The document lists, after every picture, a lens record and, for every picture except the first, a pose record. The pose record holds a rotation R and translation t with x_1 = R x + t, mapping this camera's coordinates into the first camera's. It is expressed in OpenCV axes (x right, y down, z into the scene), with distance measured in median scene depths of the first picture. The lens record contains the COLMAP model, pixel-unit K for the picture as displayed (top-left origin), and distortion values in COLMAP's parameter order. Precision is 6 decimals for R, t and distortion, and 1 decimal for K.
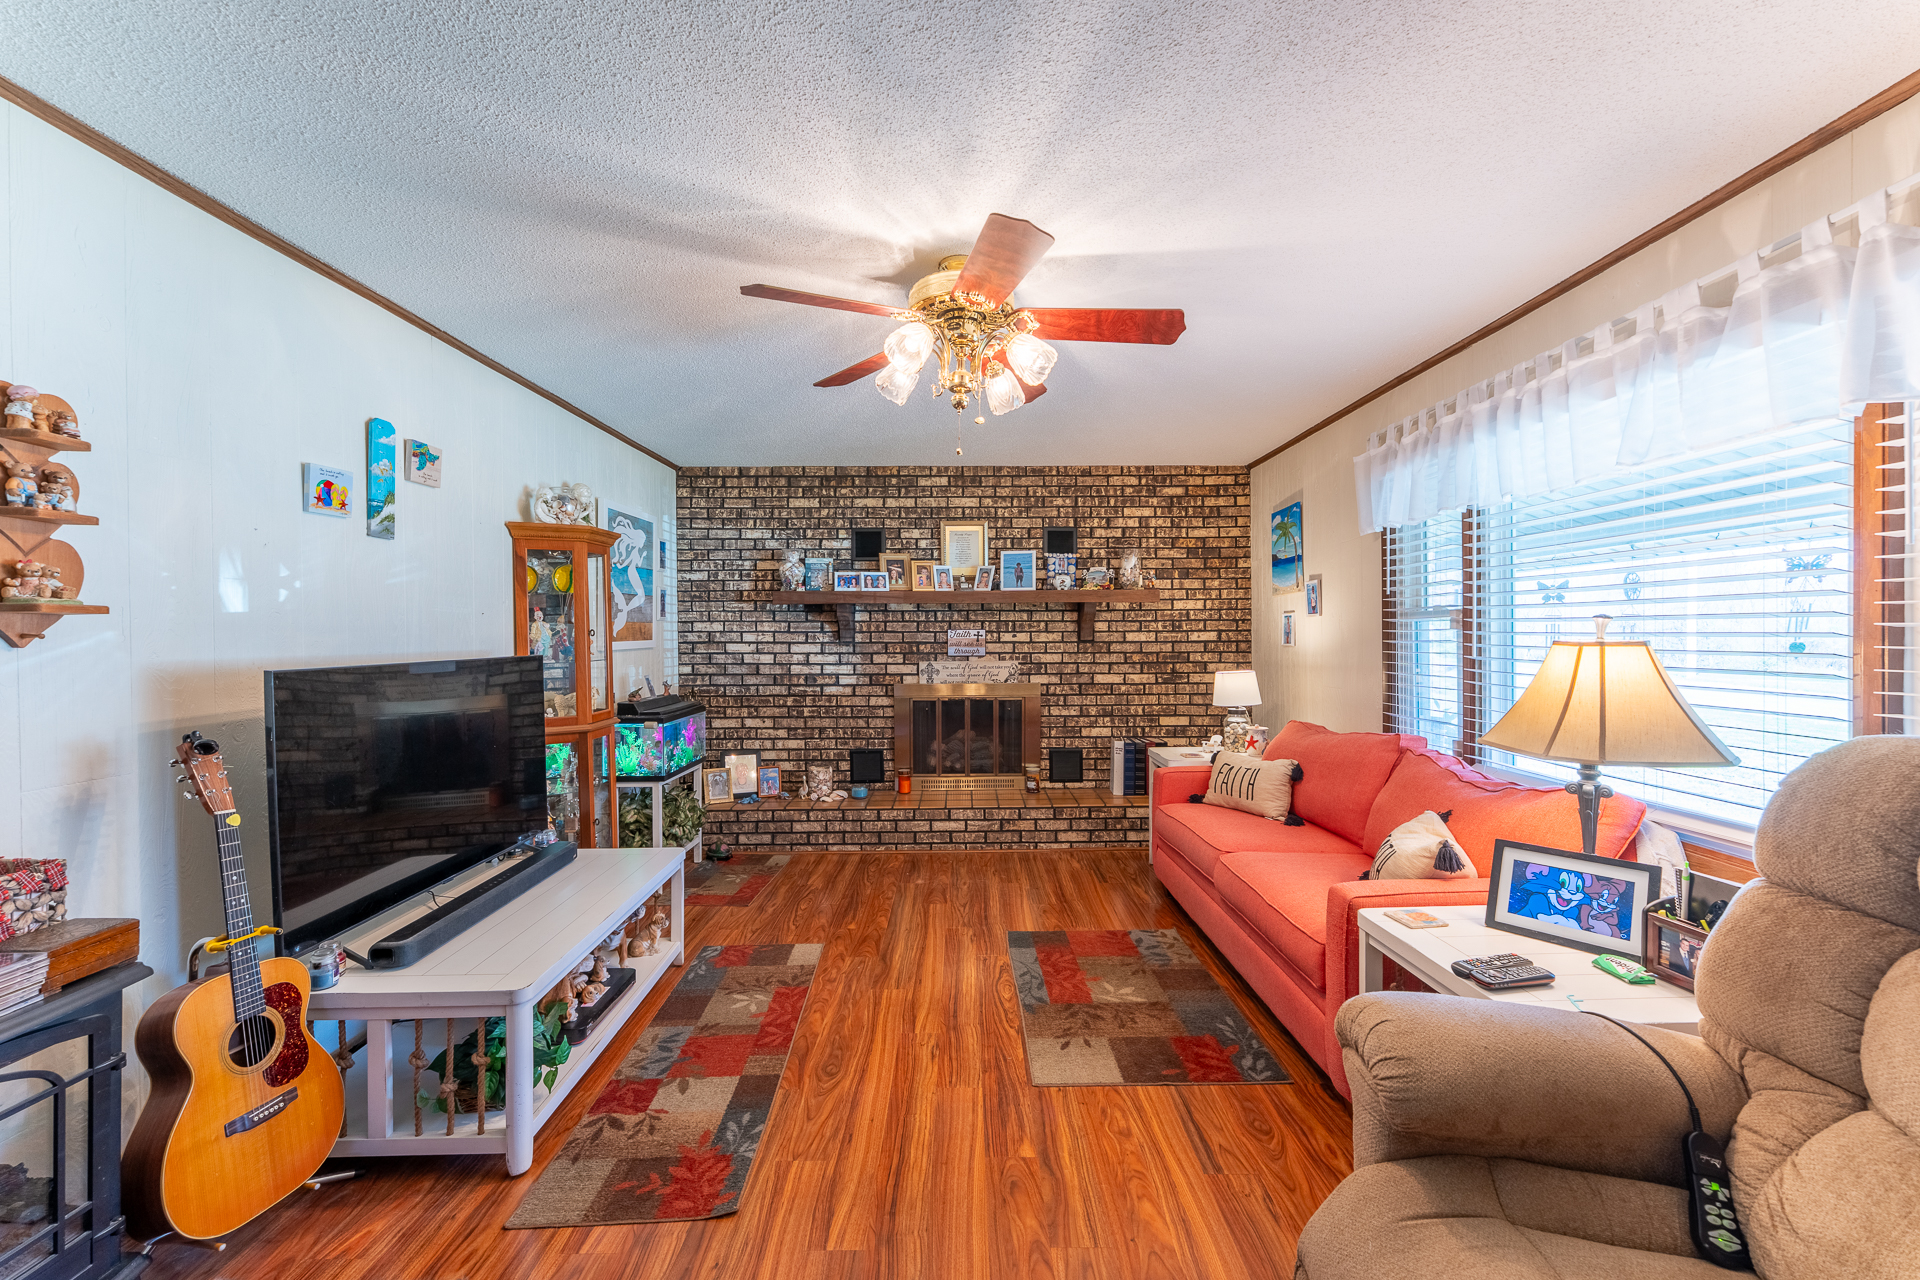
lens RADIAL K [[764.8, 0, 962.0], [0, 764.8, 639.8], [0, 0, 1]] dist [0.000840, -0.000105]
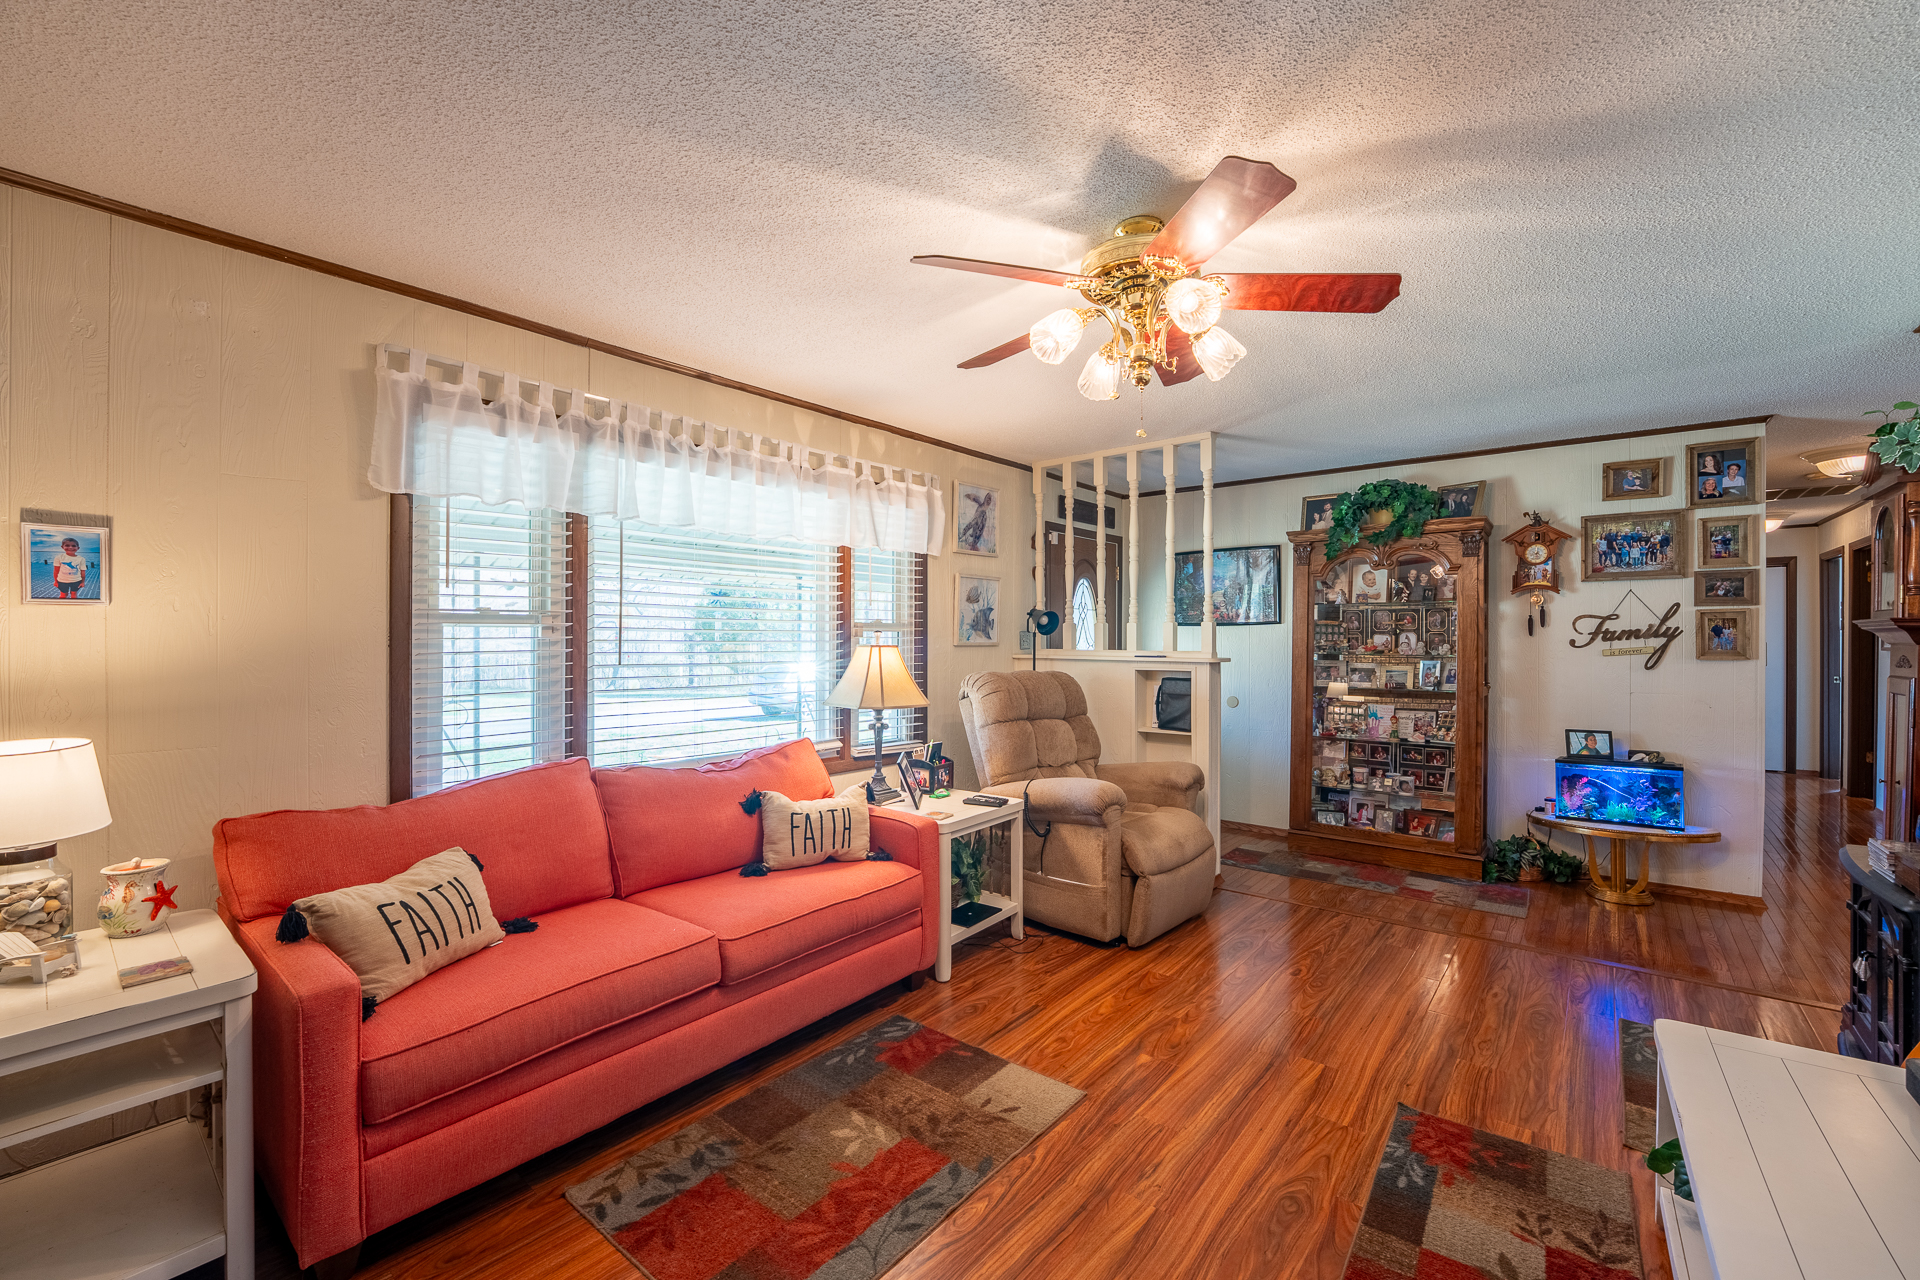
lens RADIAL K [[785.5, 0, 960.0], [0, 785.5, 640.0], [0, 0, 1]] dist [-0.017874, 0.000196]
pose [[-0.768953, 0.003179, 0.639297, -0.189506], [0.008610, 0.999948, 0.005384, -0.006915], [-0.639247, 0.009644, -0.768941, 0.824601]]
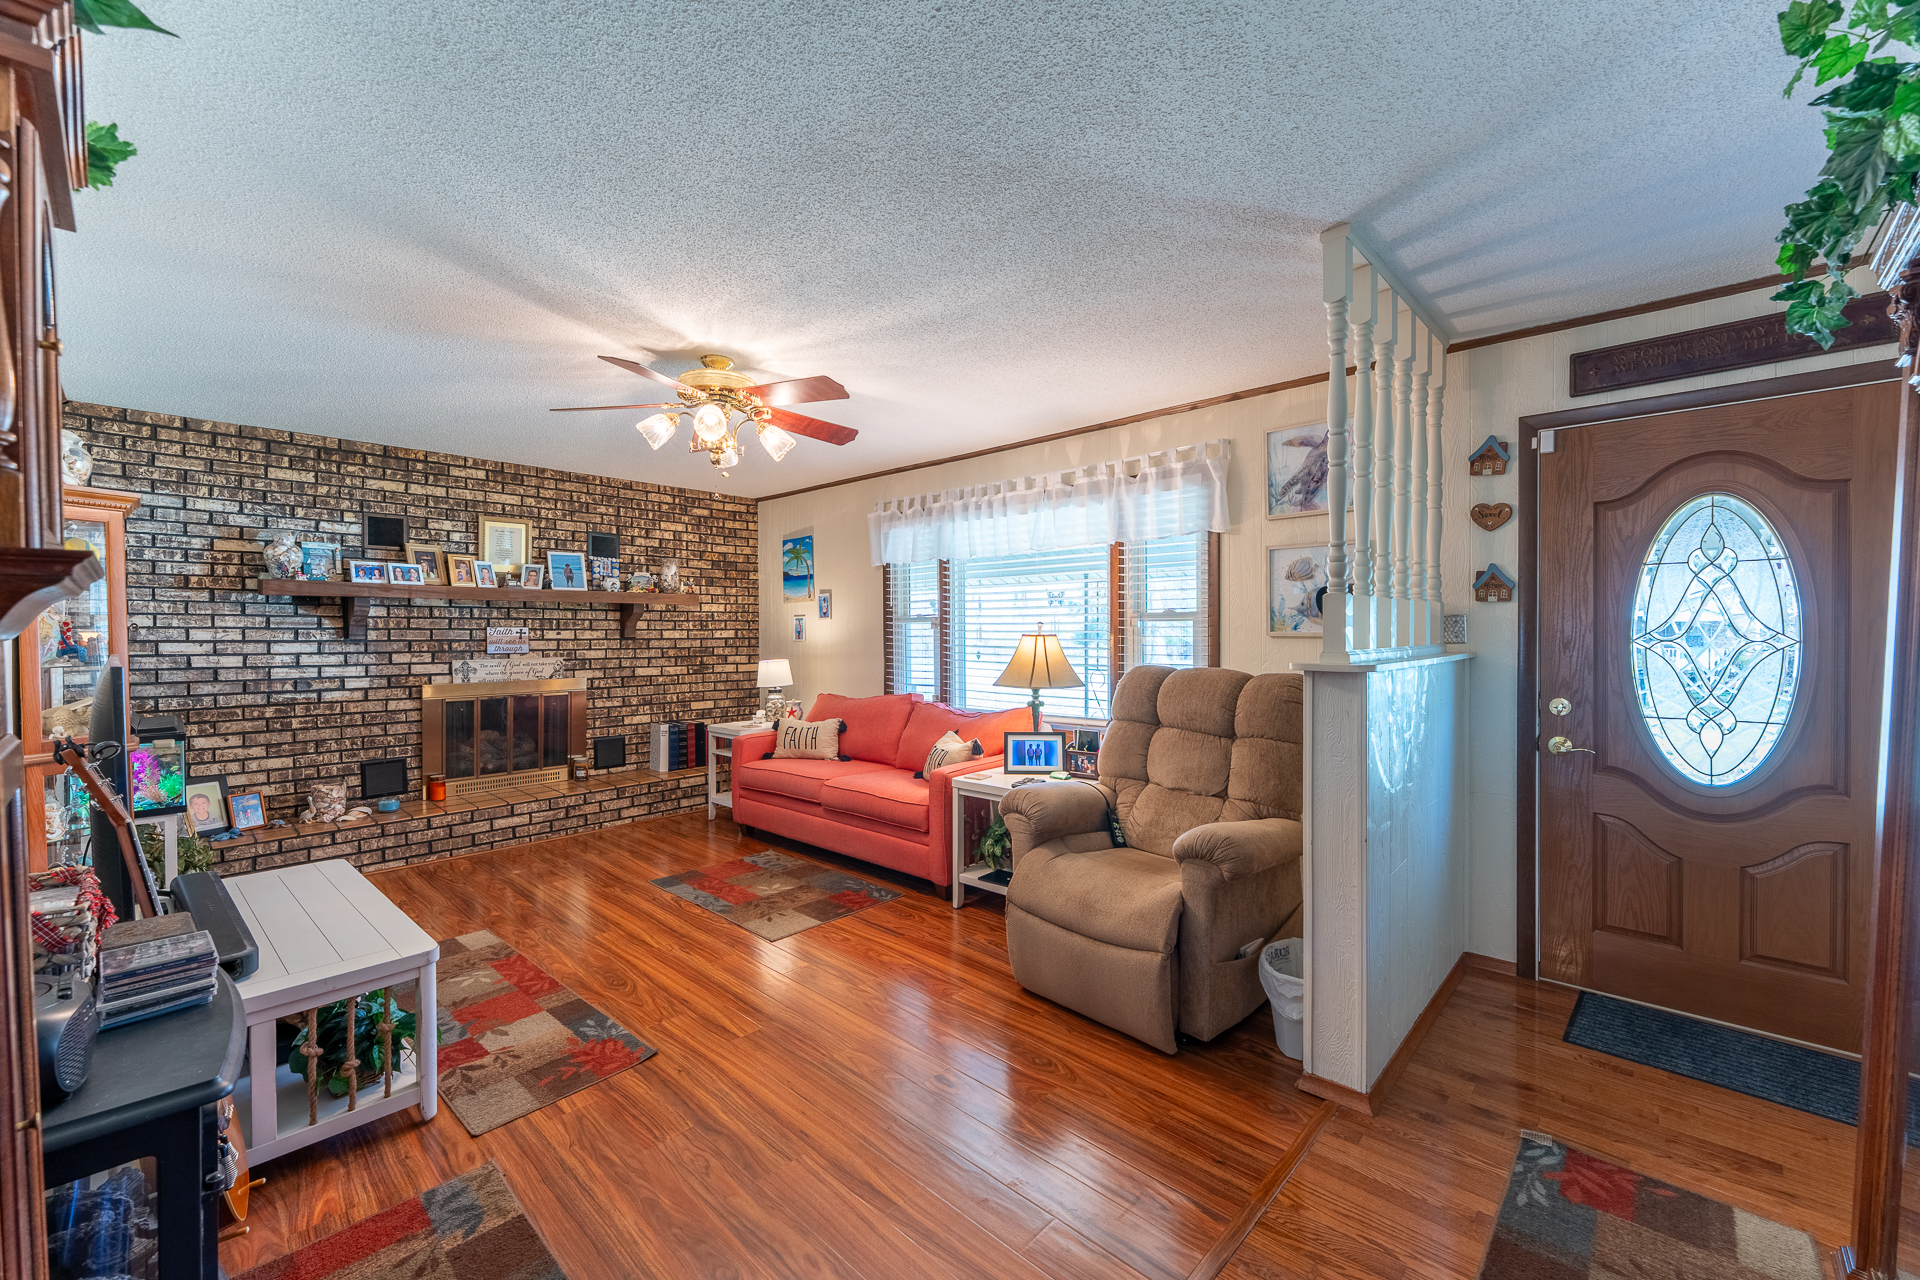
lens RADIAL K [[764.8, 0, 962.0], [0, 764.8, 639.8], [0, 0, 1]] dist [0.000840, -0.000105]
pose [[0.688838, -0.004656, 0.724900, -0.310054], [0.004952, 0.999986, 0.001717, 0.004437], [-0.724898, 0.002407, 0.688852, -0.114962]]
